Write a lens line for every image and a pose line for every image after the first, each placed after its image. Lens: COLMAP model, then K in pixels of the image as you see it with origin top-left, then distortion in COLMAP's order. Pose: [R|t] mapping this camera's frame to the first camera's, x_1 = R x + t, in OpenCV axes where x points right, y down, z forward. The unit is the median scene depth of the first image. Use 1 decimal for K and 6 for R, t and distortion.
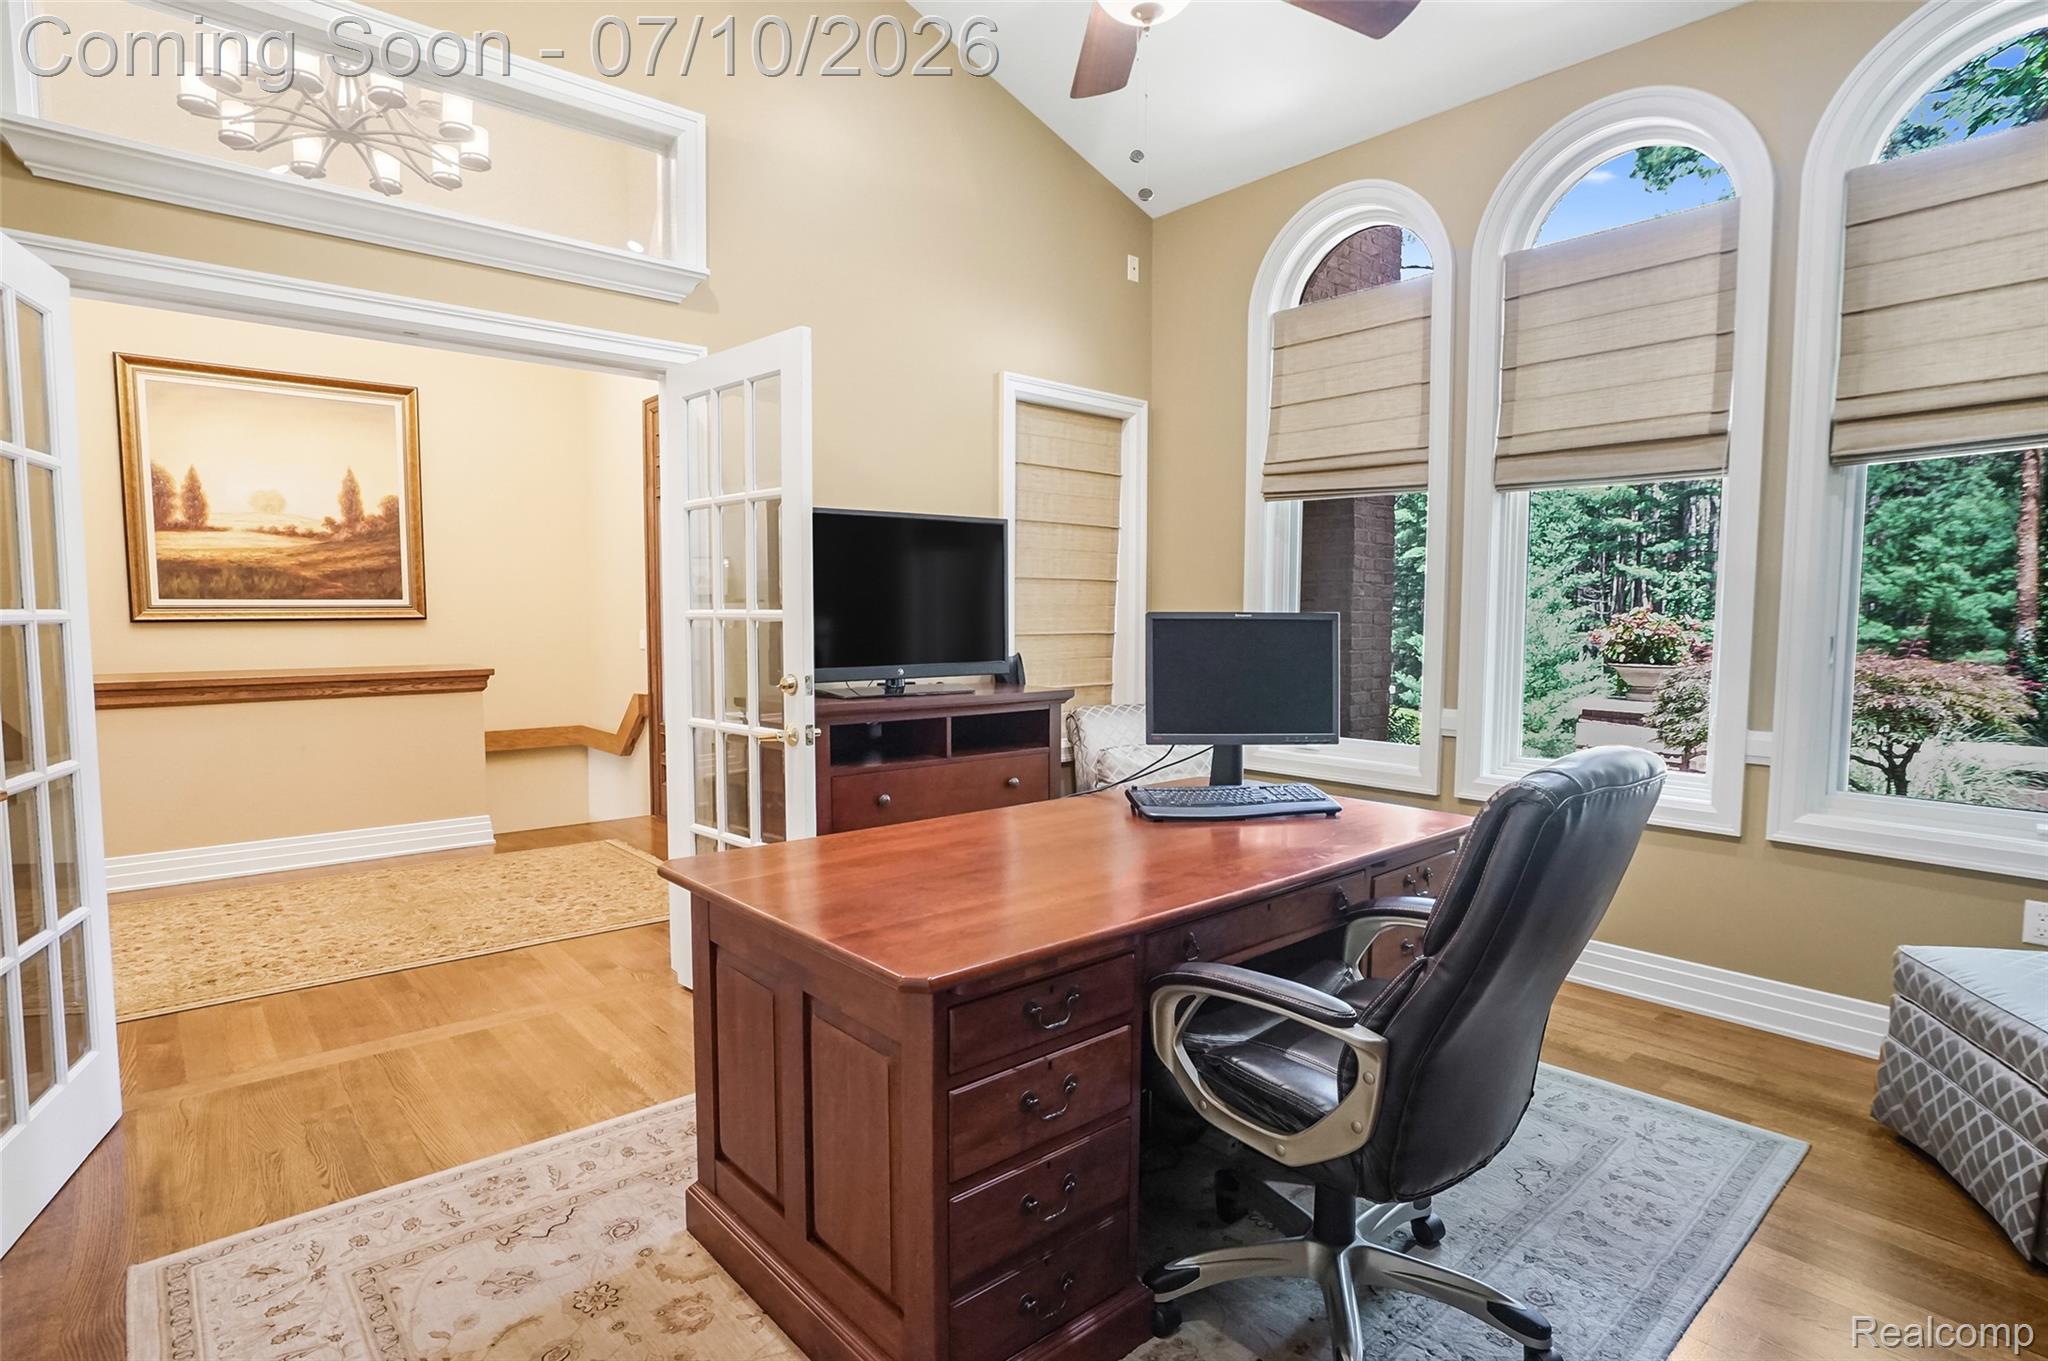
lens RADIAL K [[1047.9, 0, 1031.3], [0, 1047.9, 692.4], [0, 0, 1]] dist [-0.041287, 0.024361]
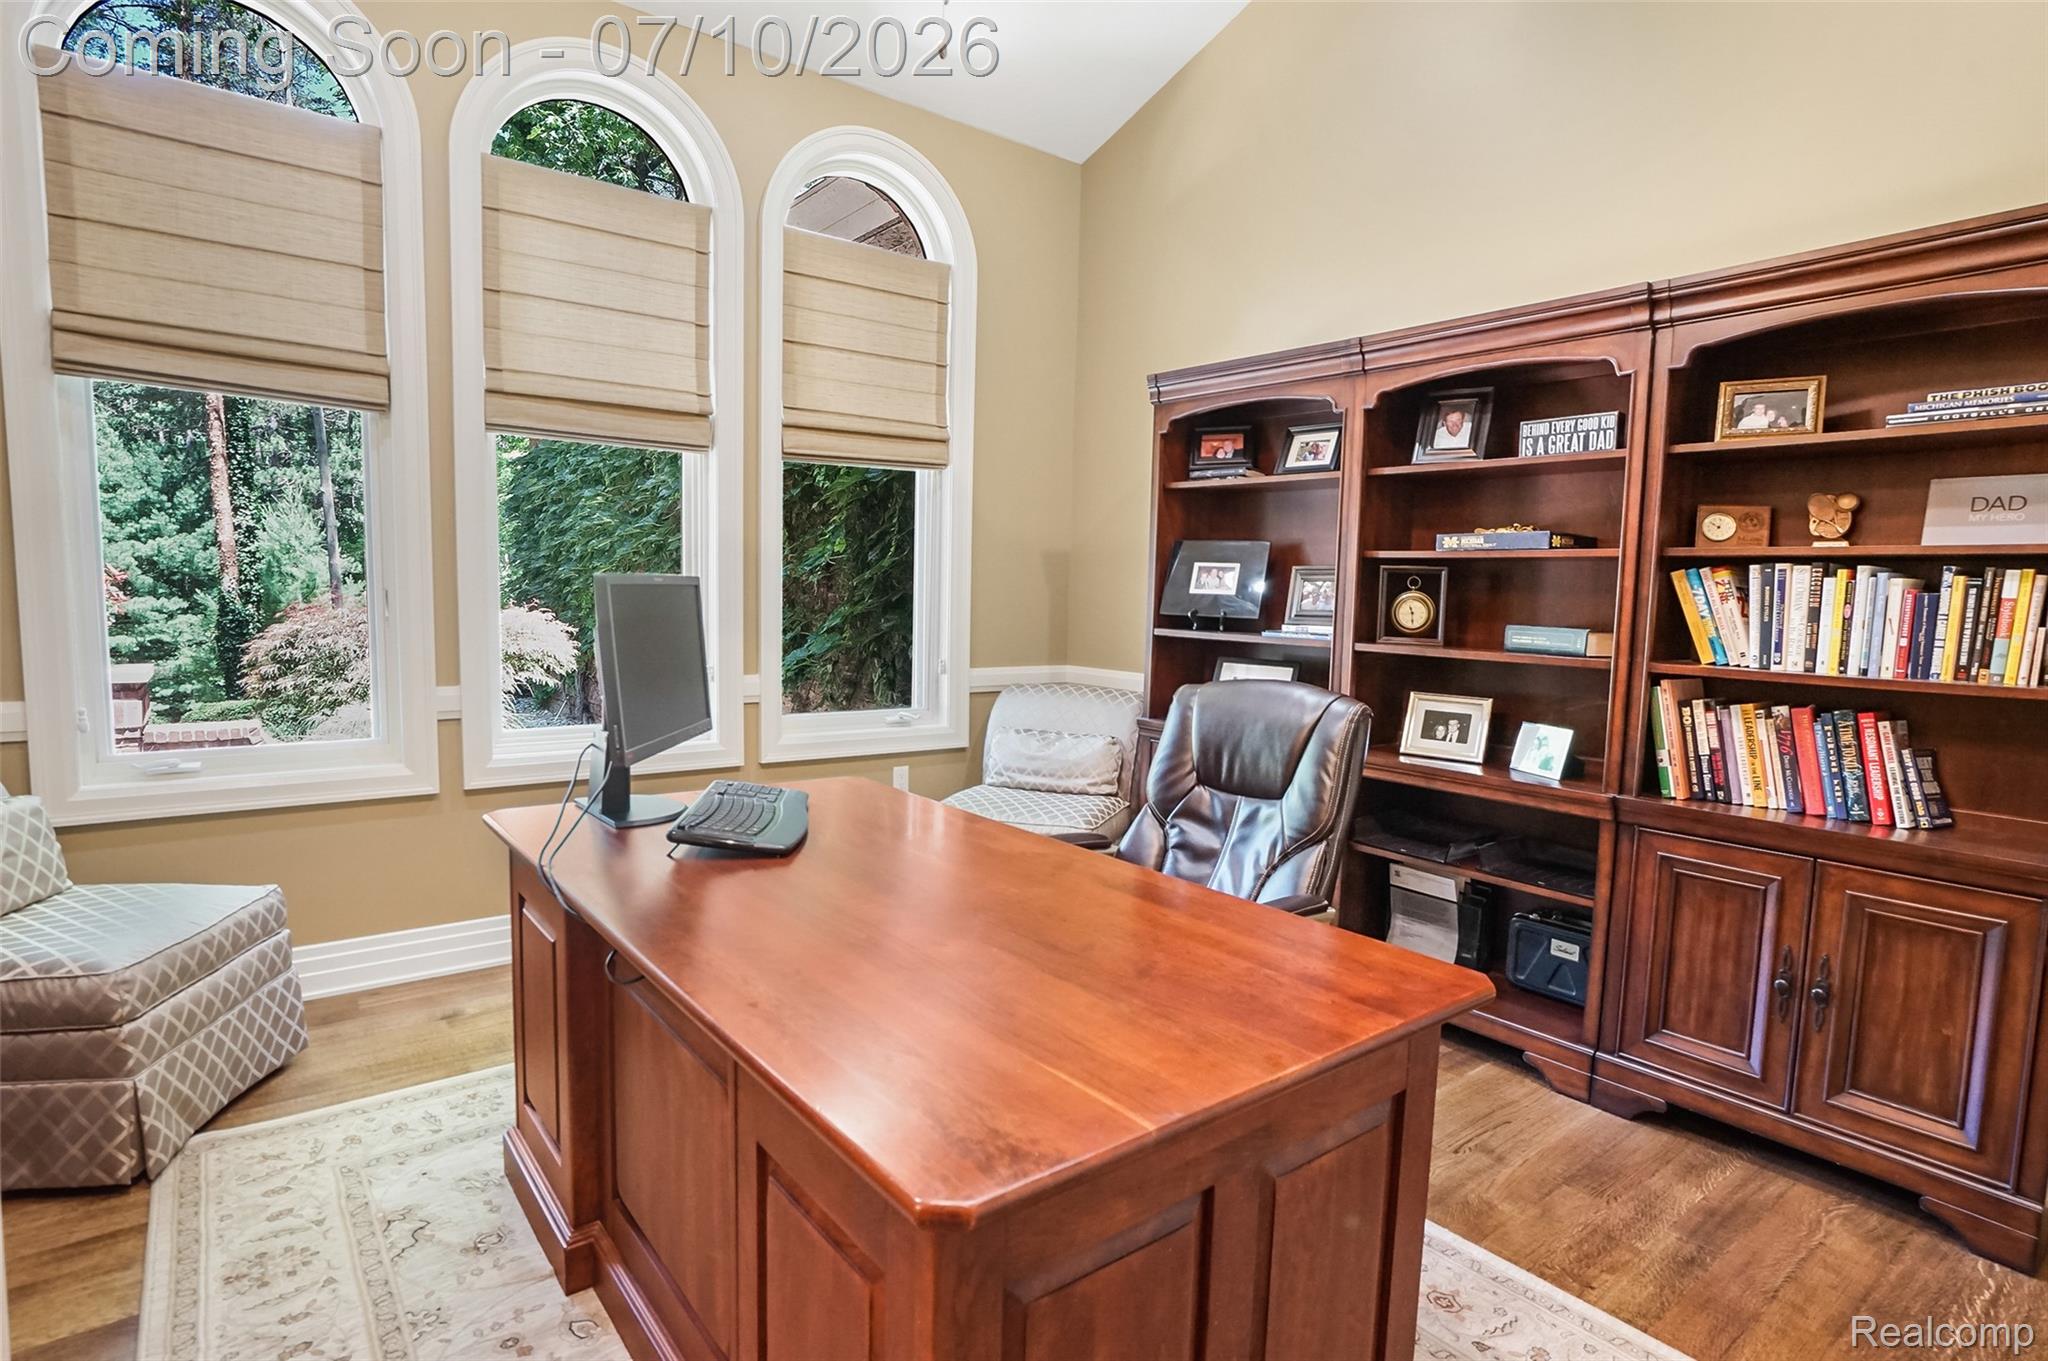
lens RADIAL K [[1047.9, 0, 1030.0], [0, 1047.9, 676.3], [0, 0, 1]] dist [-0.041287, 0.024361]
pose [[0.062186, -0.091057, 0.993902, -0.405688], [0.054791, 0.994639, 0.087696, -0.042017], [-0.996559, 0.049004, 0.066842, 0.514128]]
